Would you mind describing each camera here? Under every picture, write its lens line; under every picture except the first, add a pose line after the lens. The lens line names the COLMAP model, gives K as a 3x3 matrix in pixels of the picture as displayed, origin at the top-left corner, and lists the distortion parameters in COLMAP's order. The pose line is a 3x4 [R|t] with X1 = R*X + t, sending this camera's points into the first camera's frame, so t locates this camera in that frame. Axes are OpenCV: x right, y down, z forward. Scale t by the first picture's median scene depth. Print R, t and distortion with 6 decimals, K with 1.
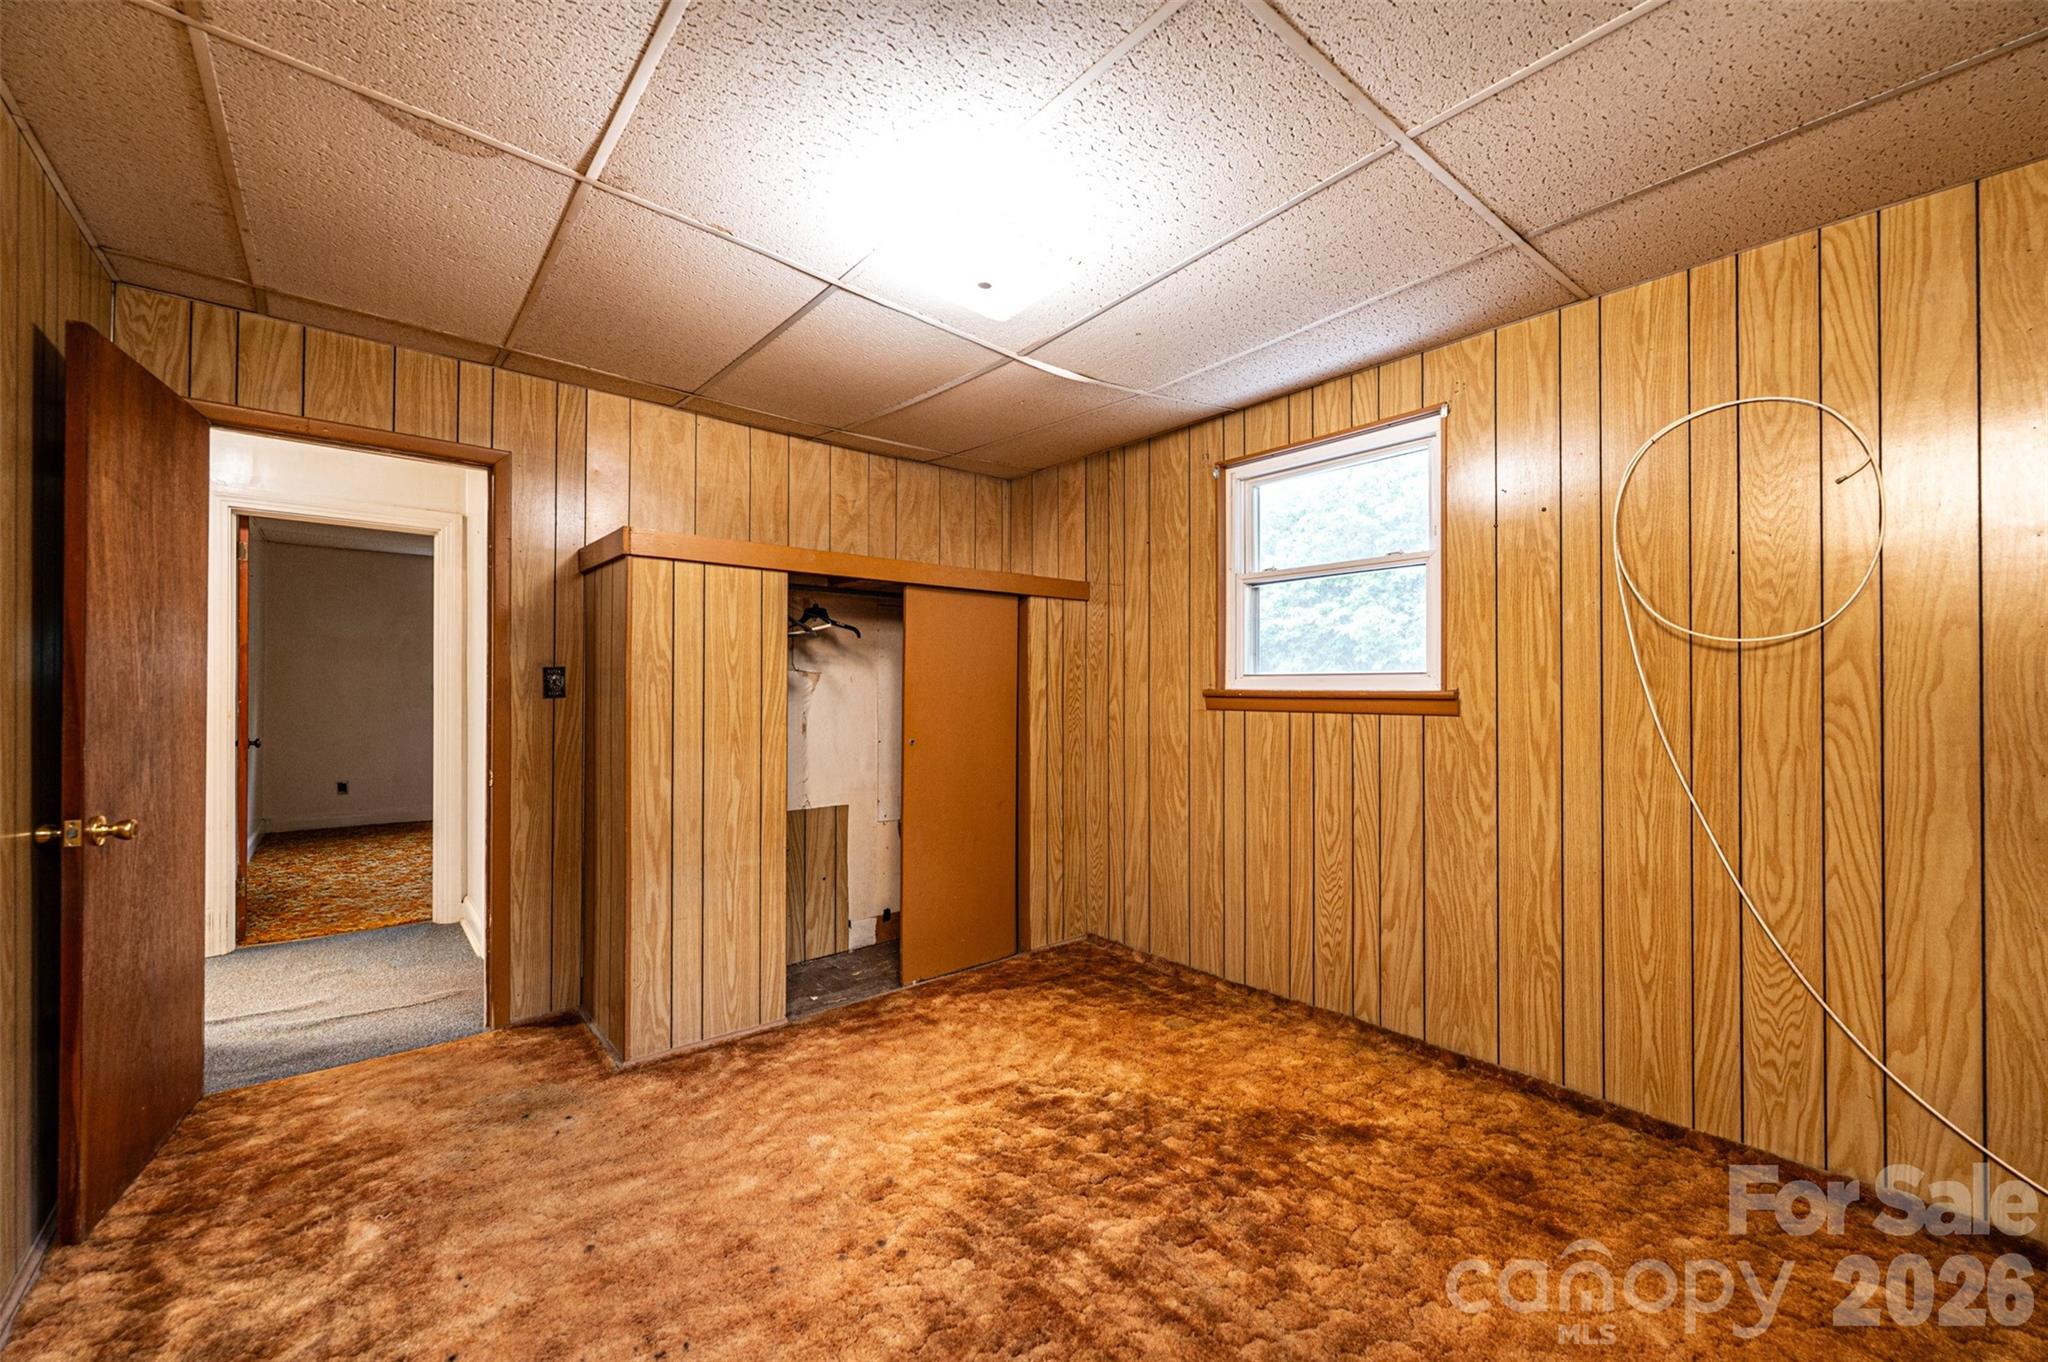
lens RADIAL K [[813.9, 0, 1026.8], [0, 813.9, 683.0], [0, 0, 1]] dist [-0.001182, 0.000027]
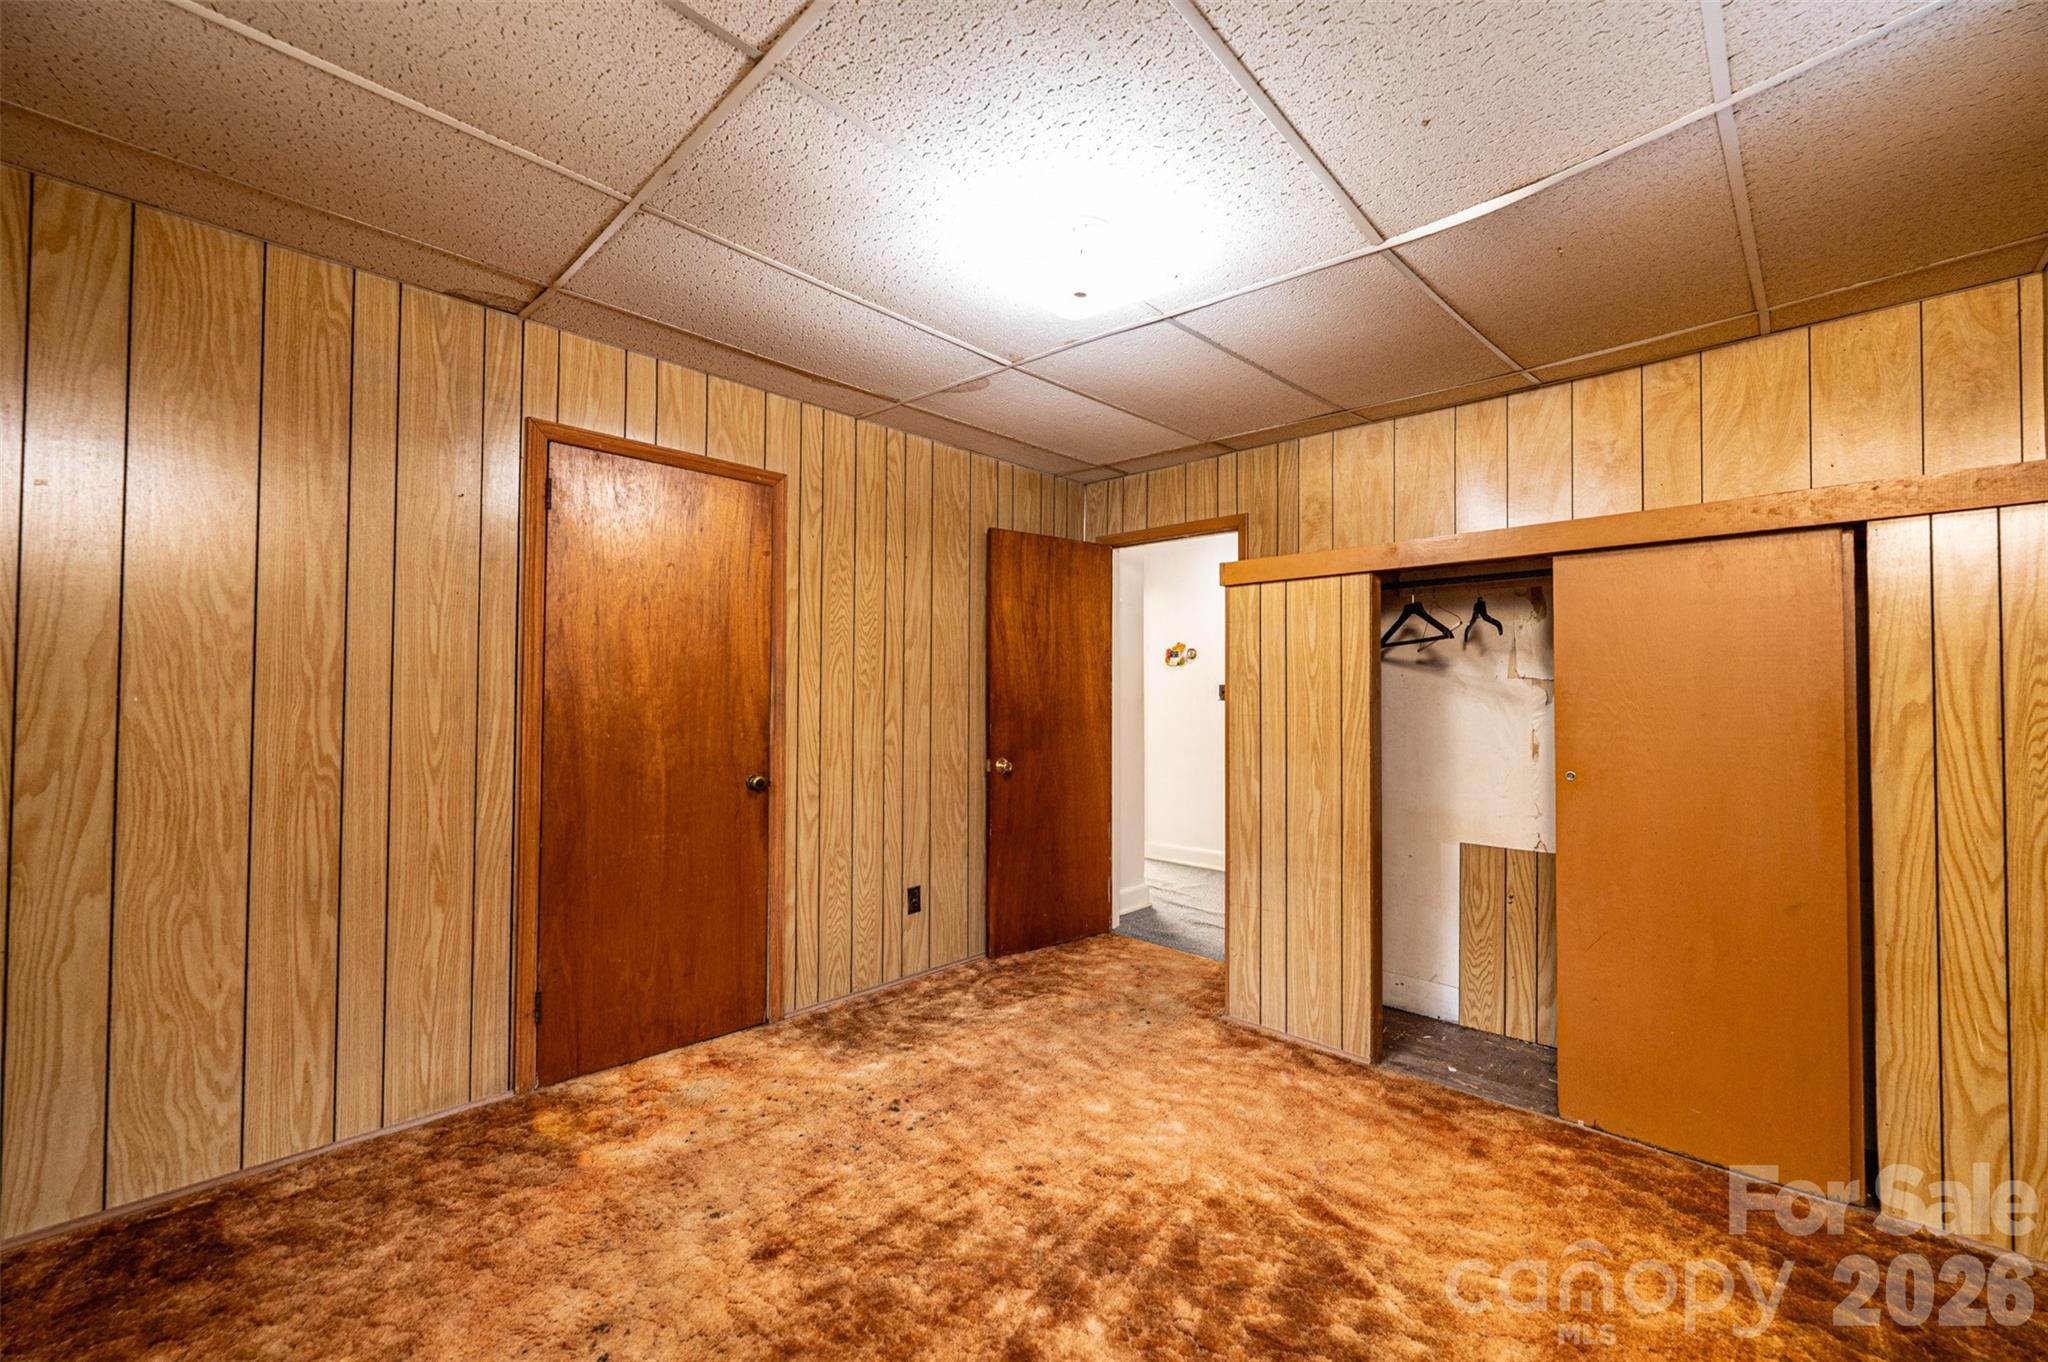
lens RADIAL K [[813.9, 0, 1026.8], [0, 813.9, 683.0], [0, 0, 1]] dist [-0.001182, 0.000027]
pose [[0.101597, -0.020705, -0.994610, 0.640131], [0.002043, 0.999786, -0.020604, 0.007428], [0.994824, 0.000062, 0.101618, 0.573900]]
